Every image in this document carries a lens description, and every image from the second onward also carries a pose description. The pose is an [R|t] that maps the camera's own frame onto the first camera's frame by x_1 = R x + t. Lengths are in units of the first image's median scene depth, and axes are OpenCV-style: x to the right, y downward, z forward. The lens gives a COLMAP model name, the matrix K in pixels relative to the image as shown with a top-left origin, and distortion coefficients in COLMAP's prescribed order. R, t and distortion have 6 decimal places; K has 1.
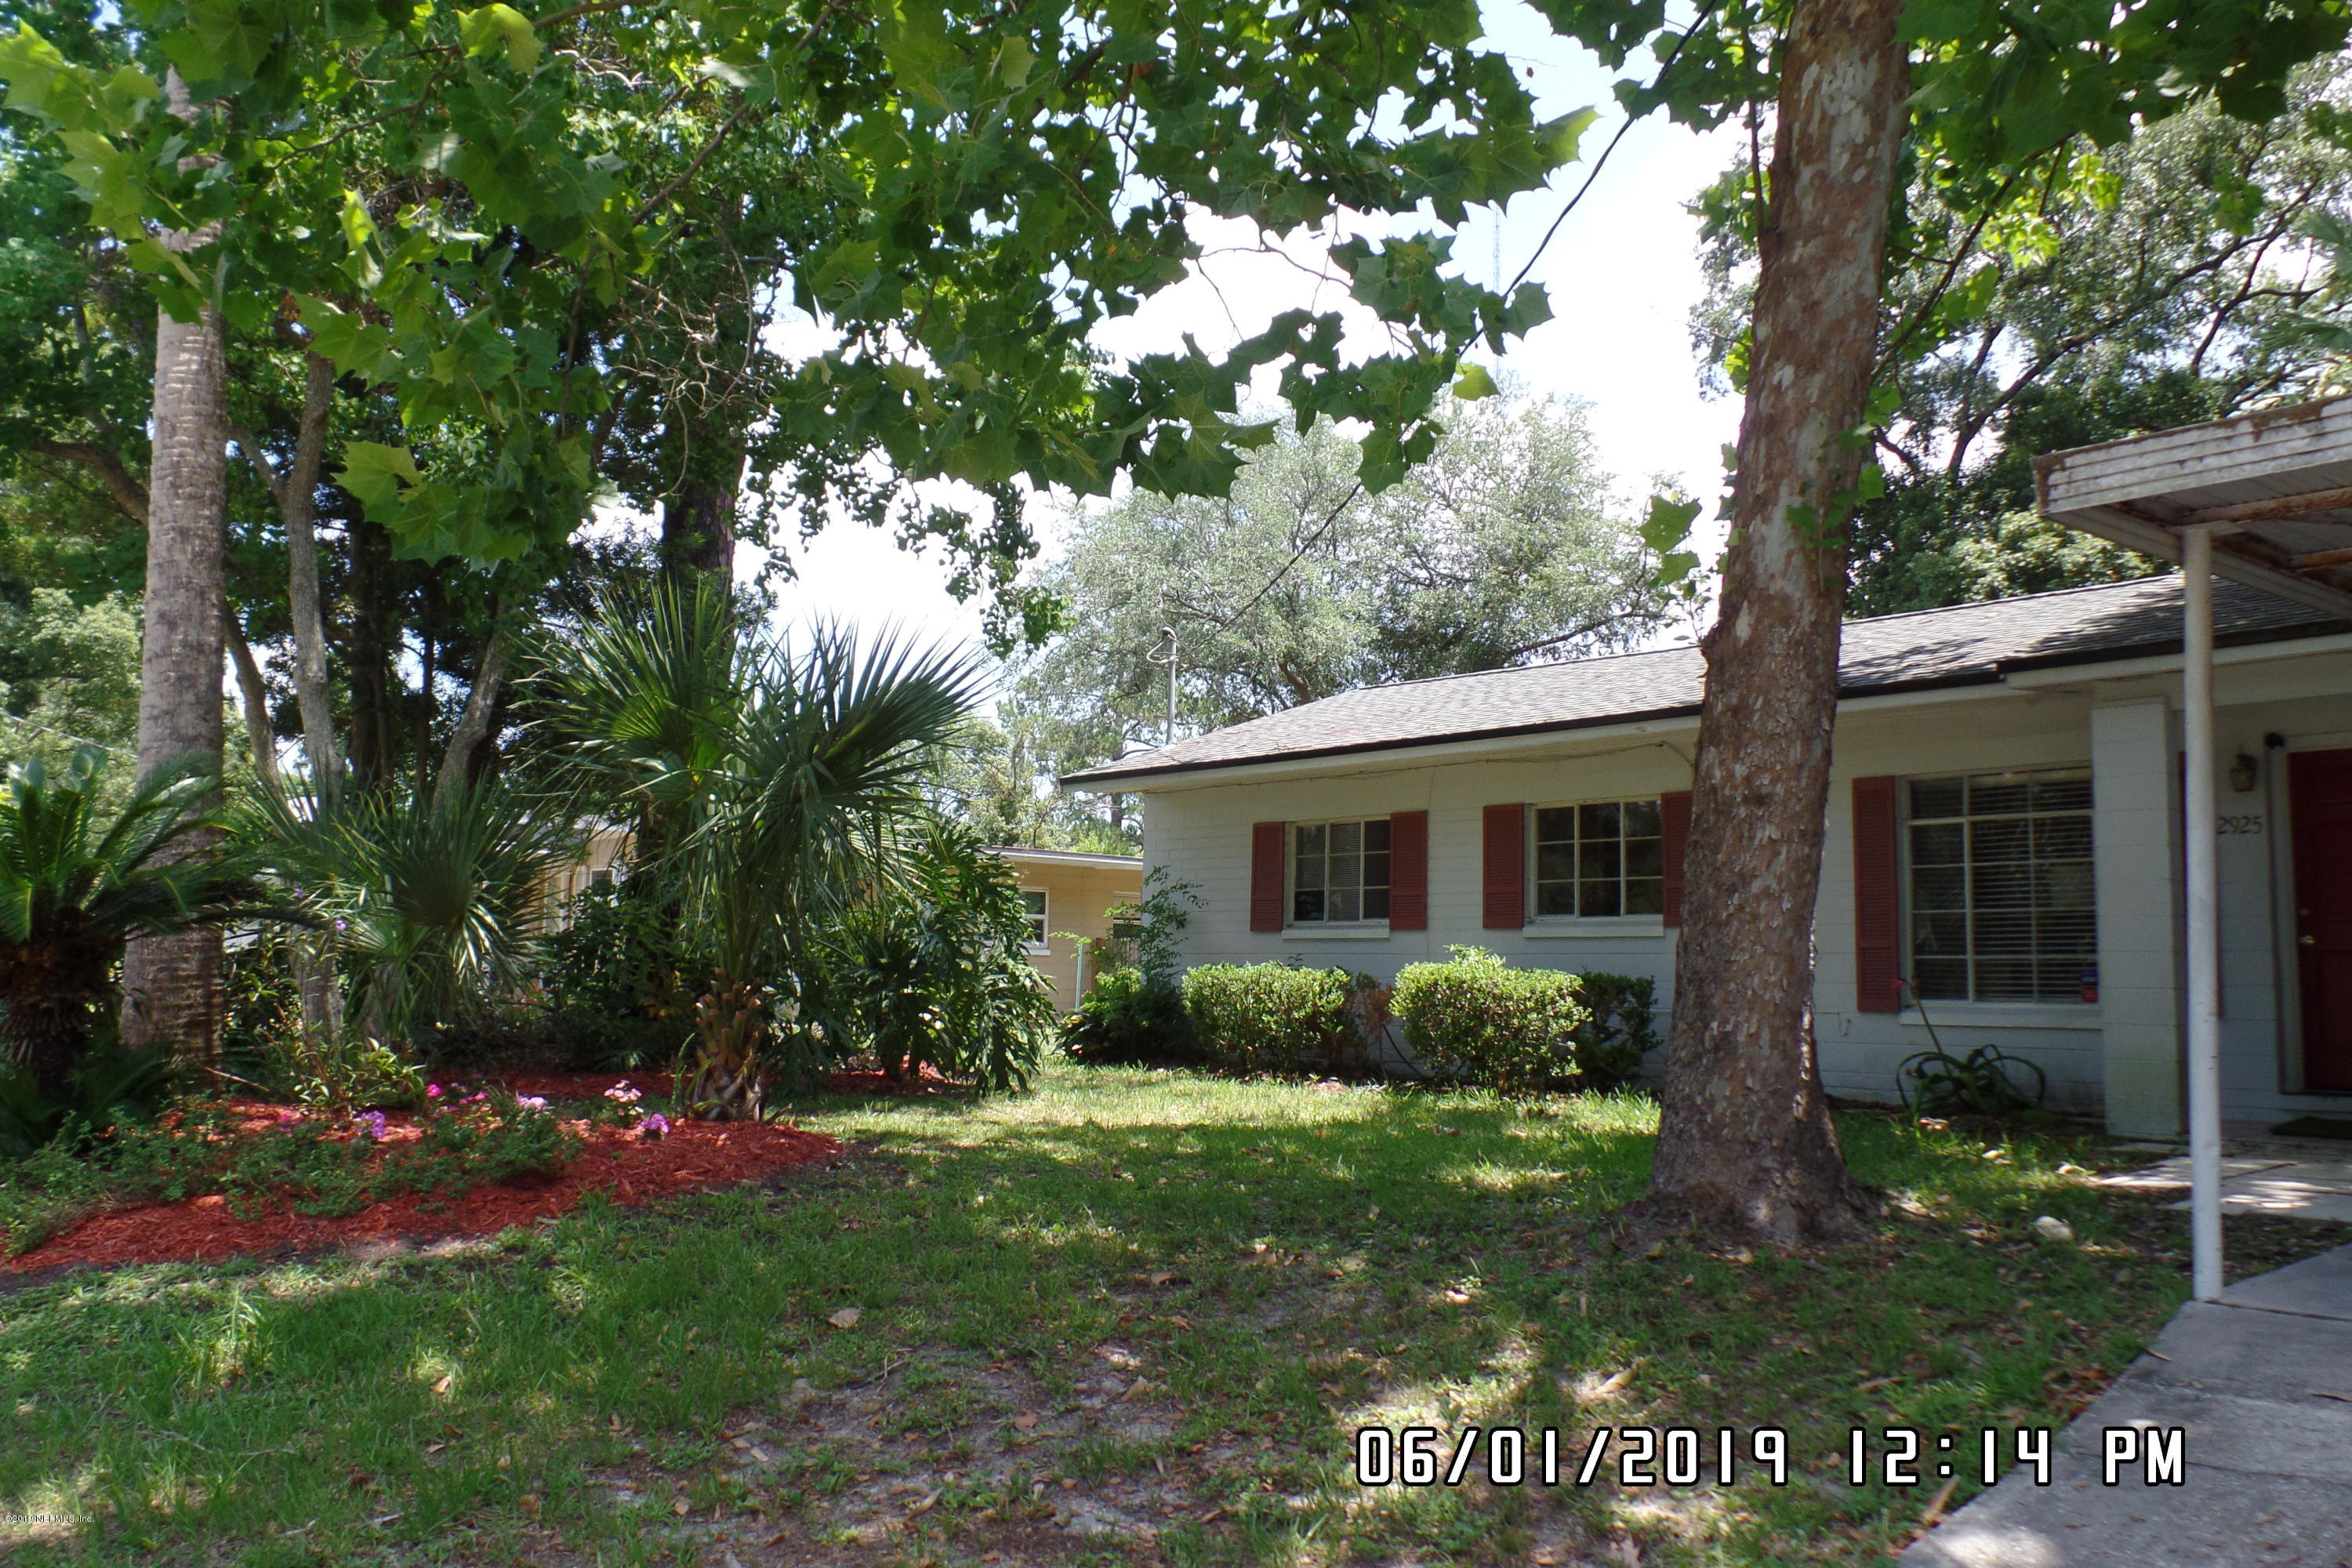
lens RADIAL K [[1859.3, 0, 1157.3], [0, 1859.3, 769.8], [0, 0, 1]] dist [0.032739, -0.061485]
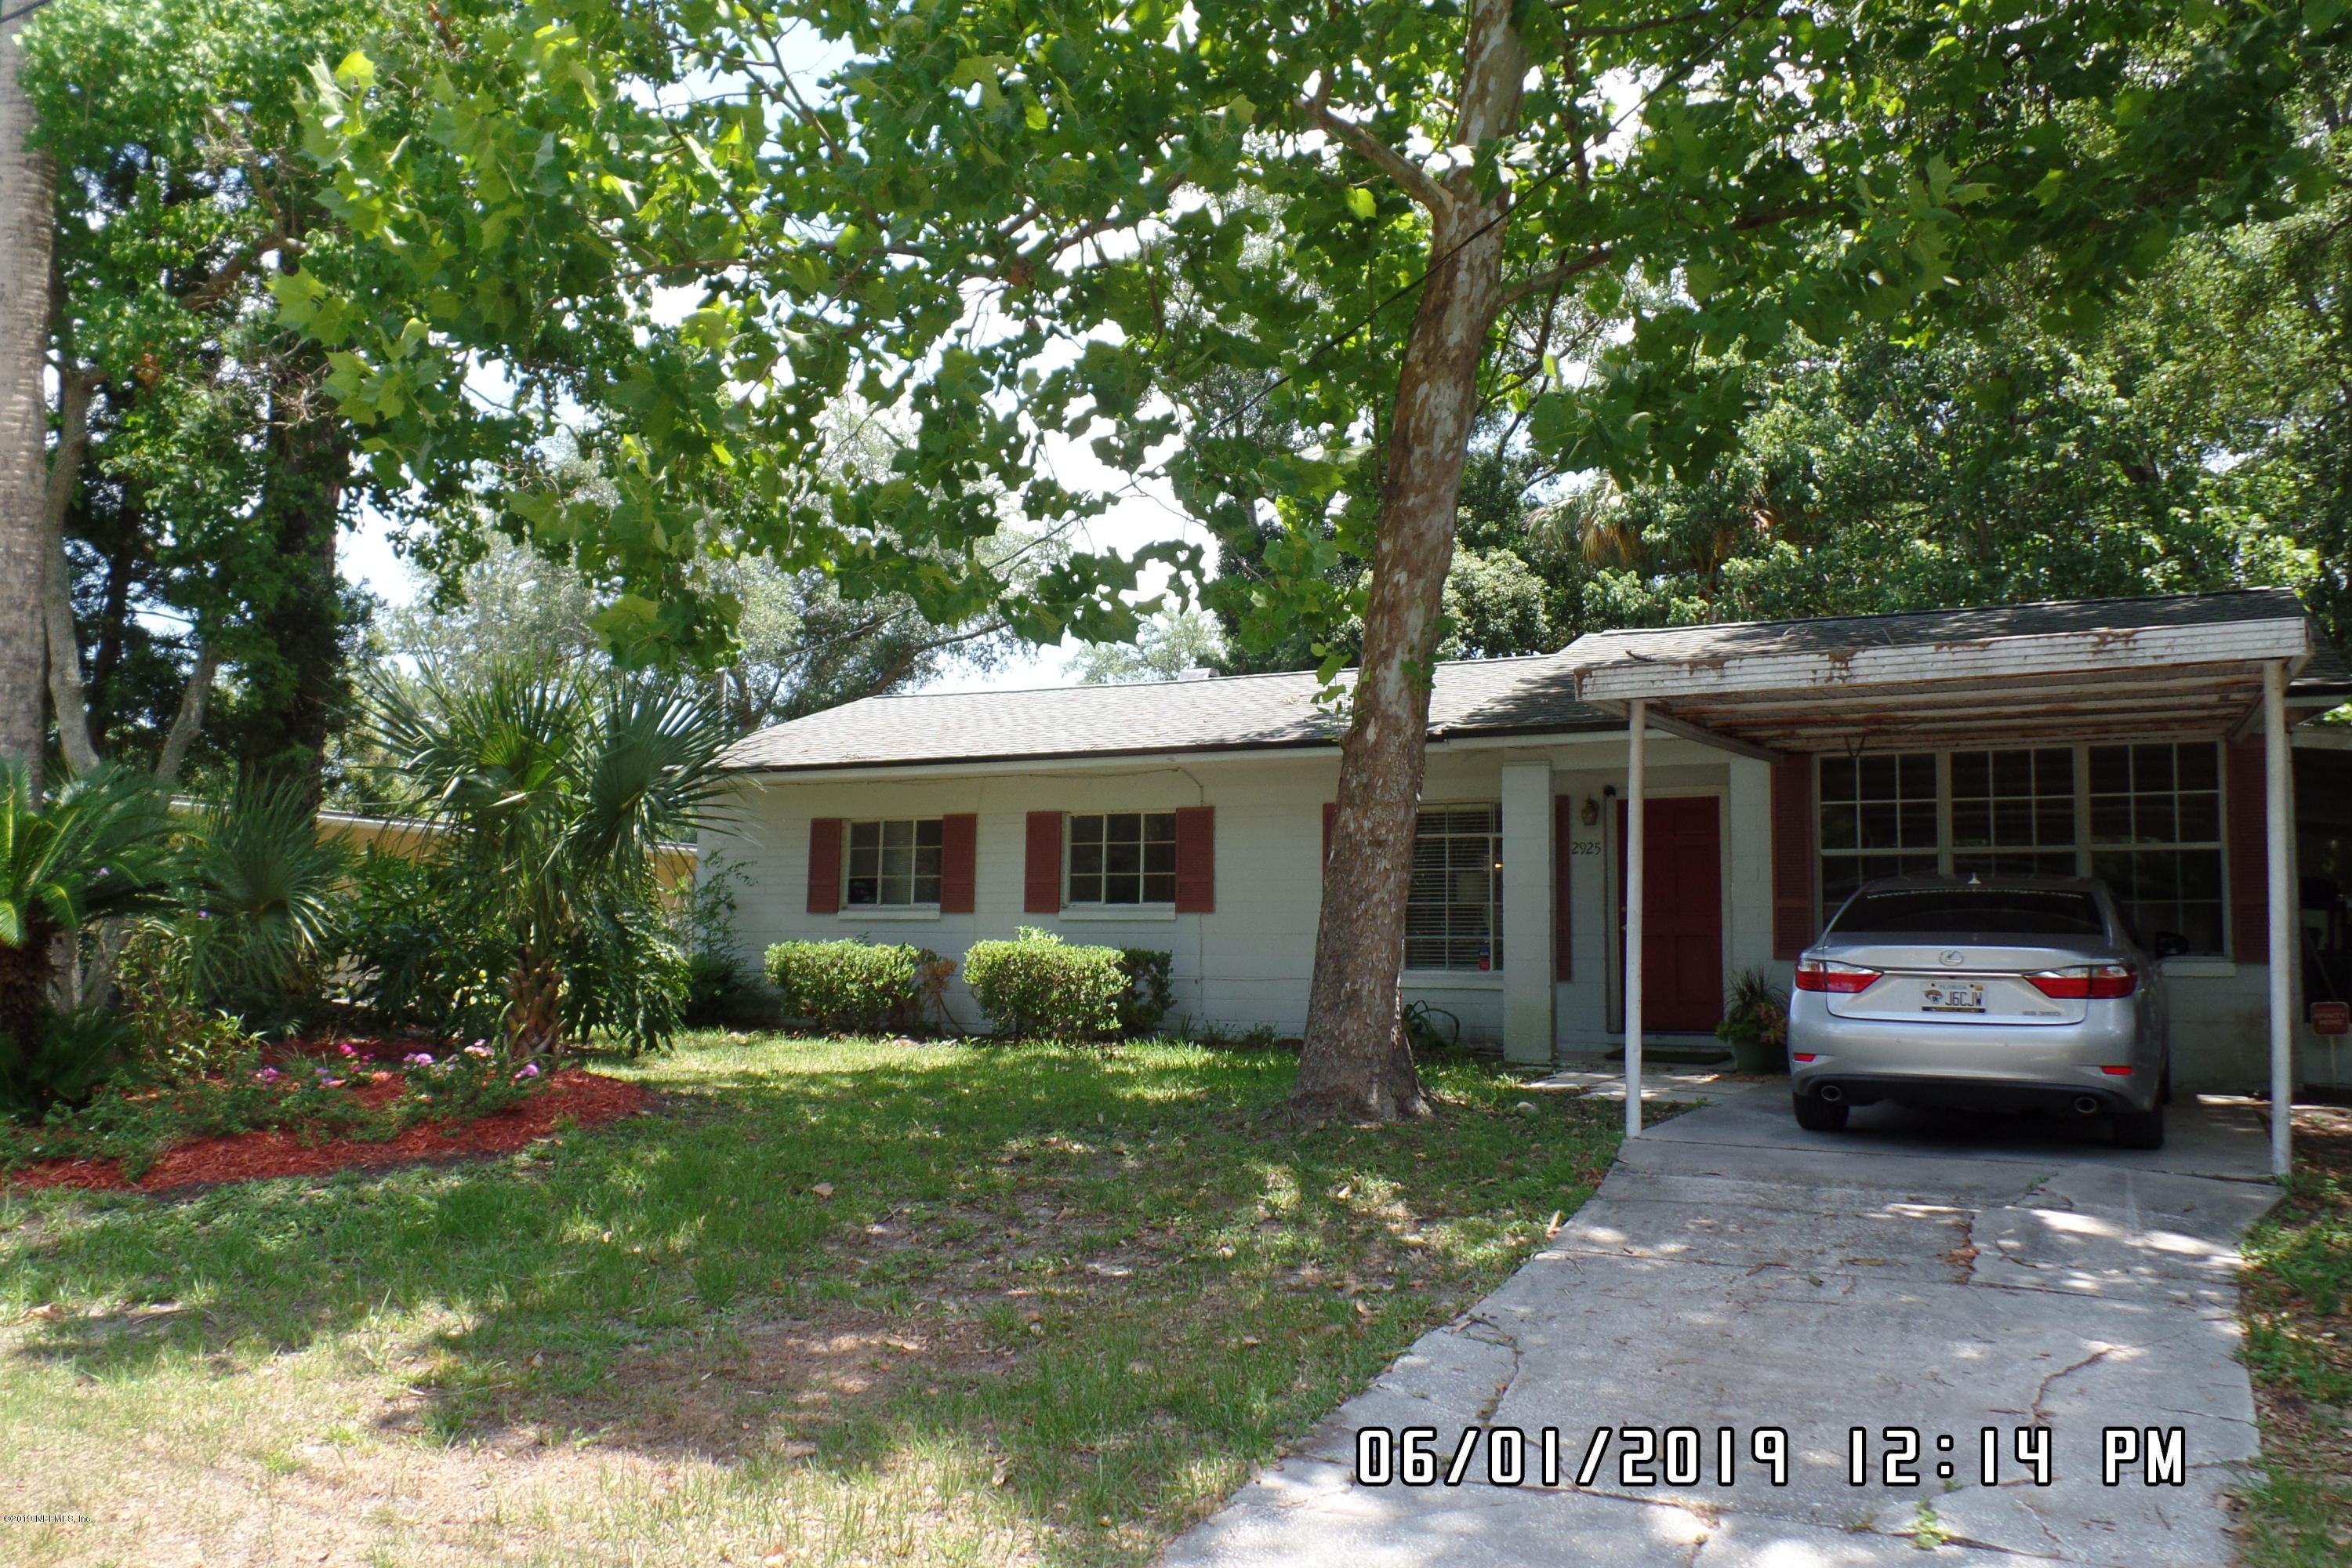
lens RADIAL K [[1990.0, 0, 1188.7], [0, 1990.0, 789.6], [0, 0, 1]] dist [0.006119, -0.000149]
pose [[0.918535, 0.030928, 0.394128, -0.263611], [-0.043694, 0.998770, 0.023457, -0.032995], [-0.392918, -0.038767, 0.918756, -0.259549]]
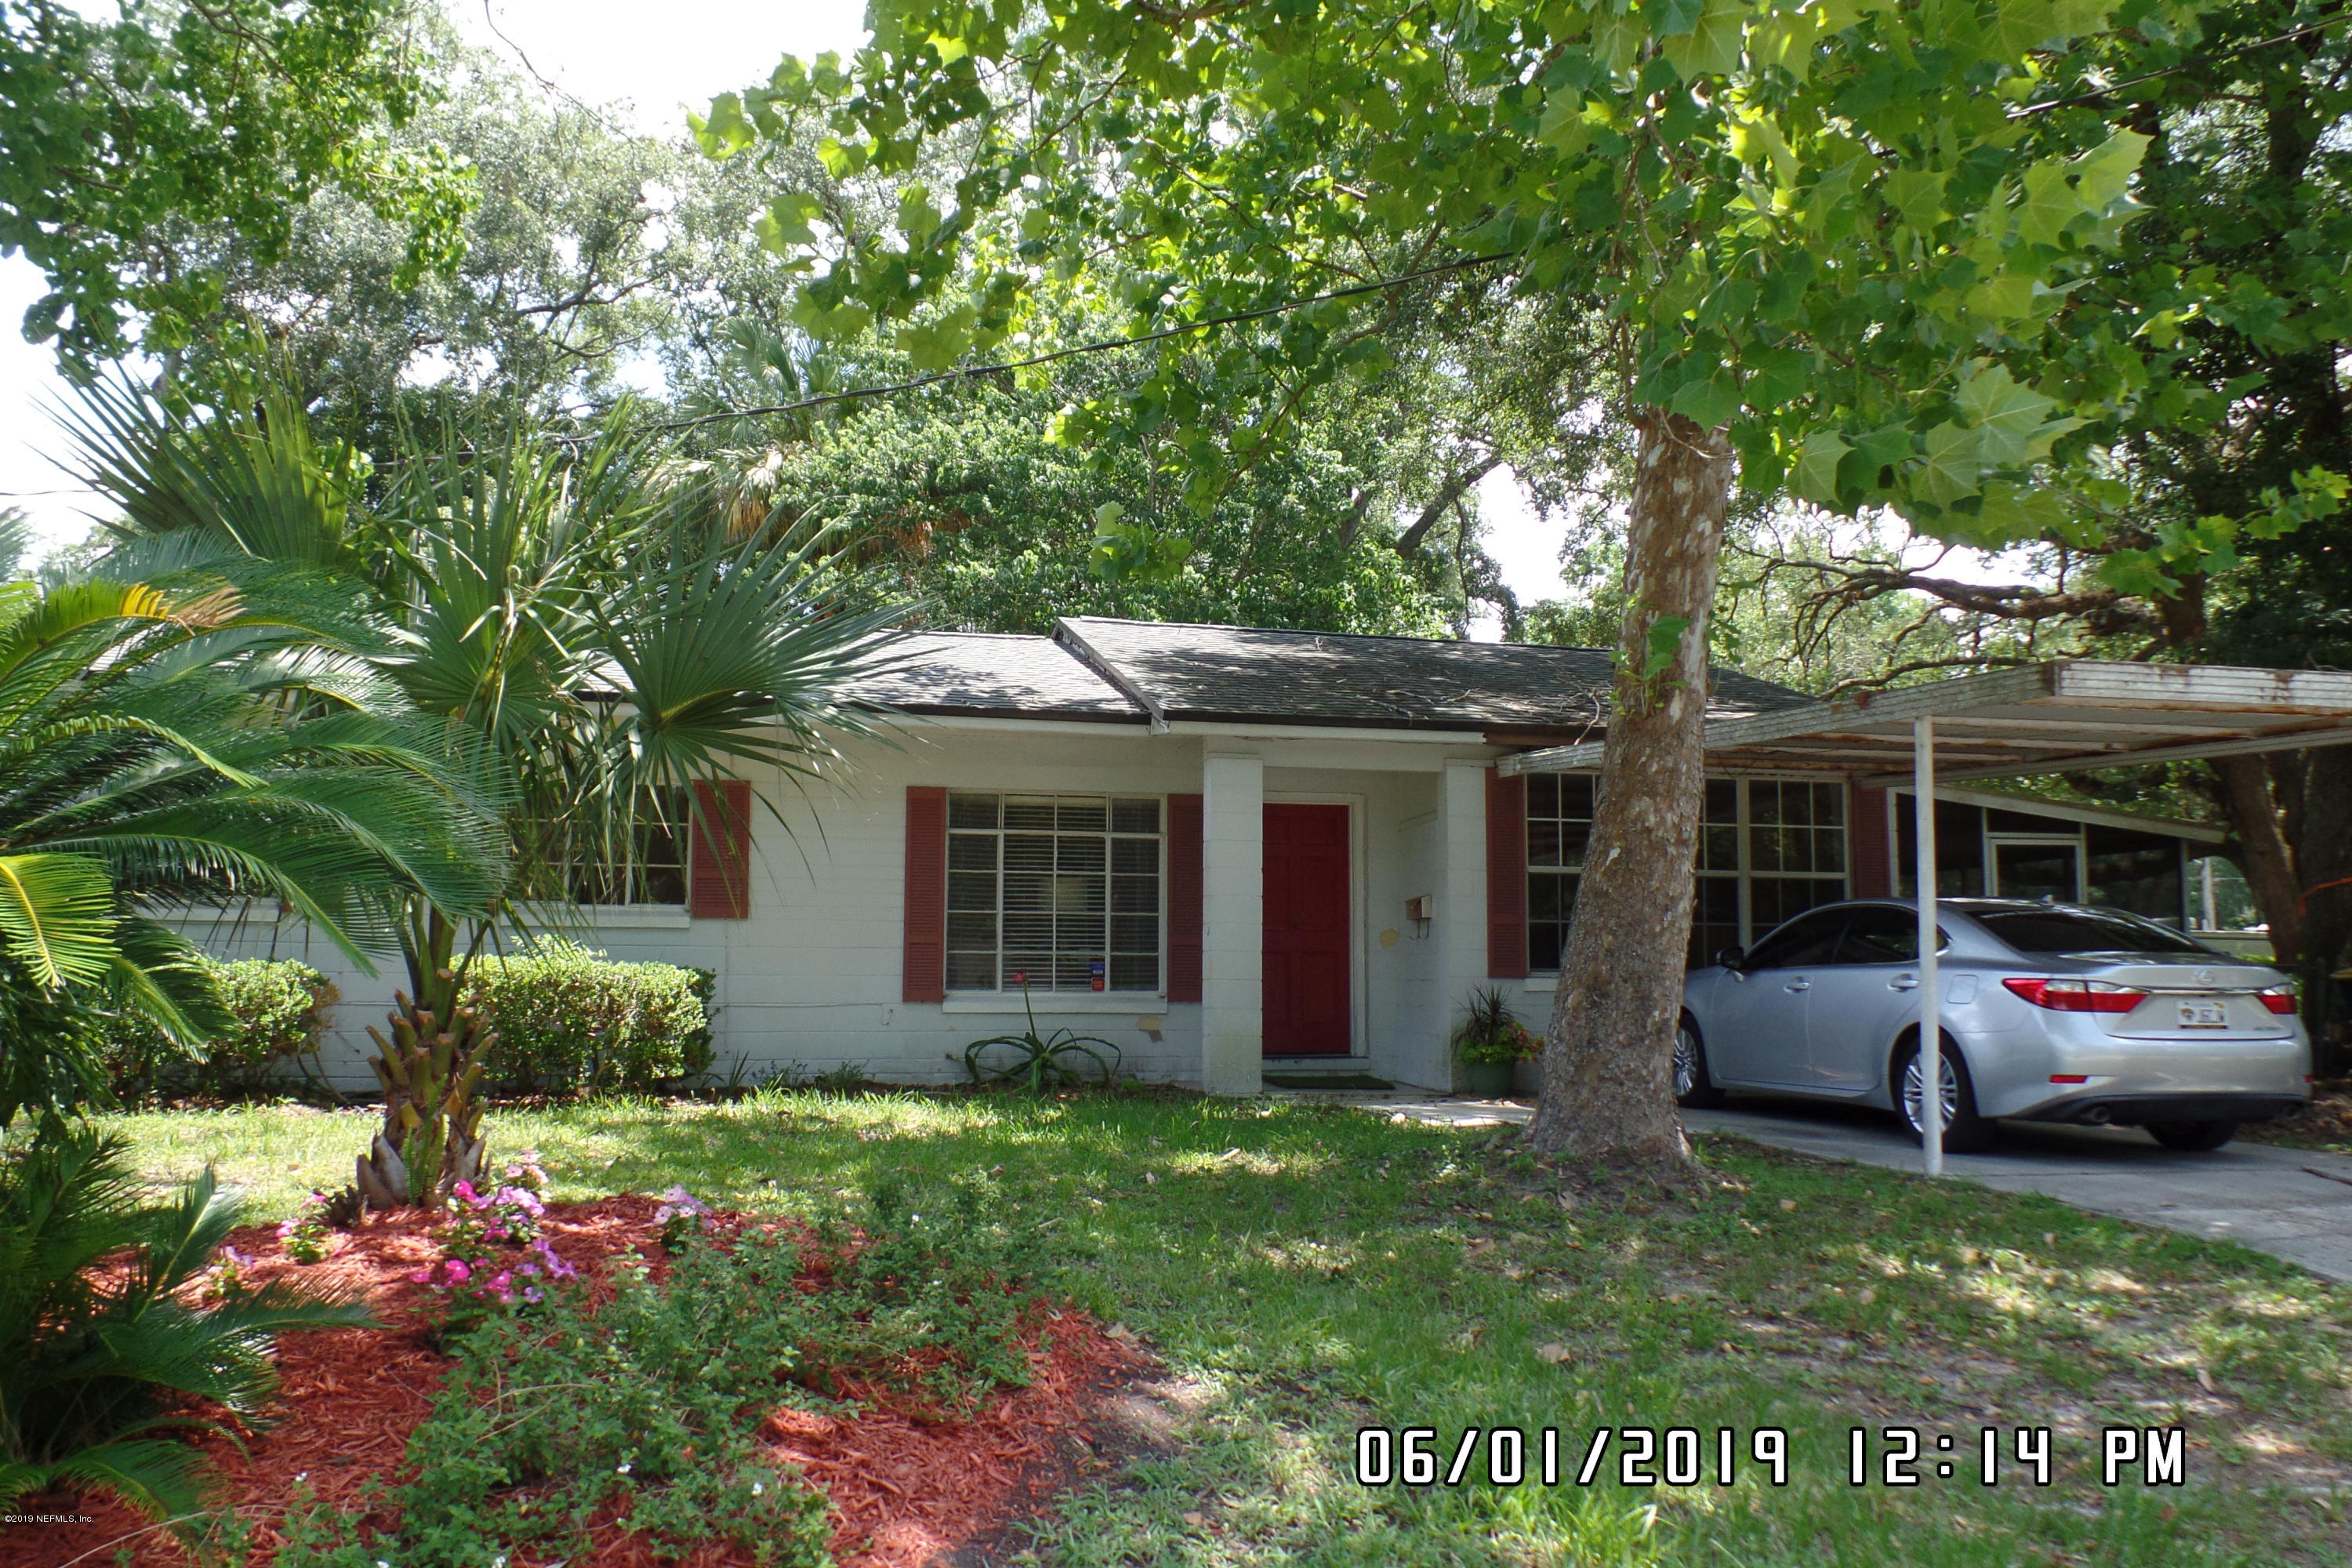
lens RADIAL K [[1859.3, 0, 1167.1], [0, 1859.3, 788.7], [0, 0, 1]] dist [0.032739, -0.061485]
pose [[0.372911, 0.083645, 0.924089, -0.544100], [-0.102386, 0.993556, -0.048616, 0.041937], [-0.922201, -0.076485, 0.379072, 0.442951]]
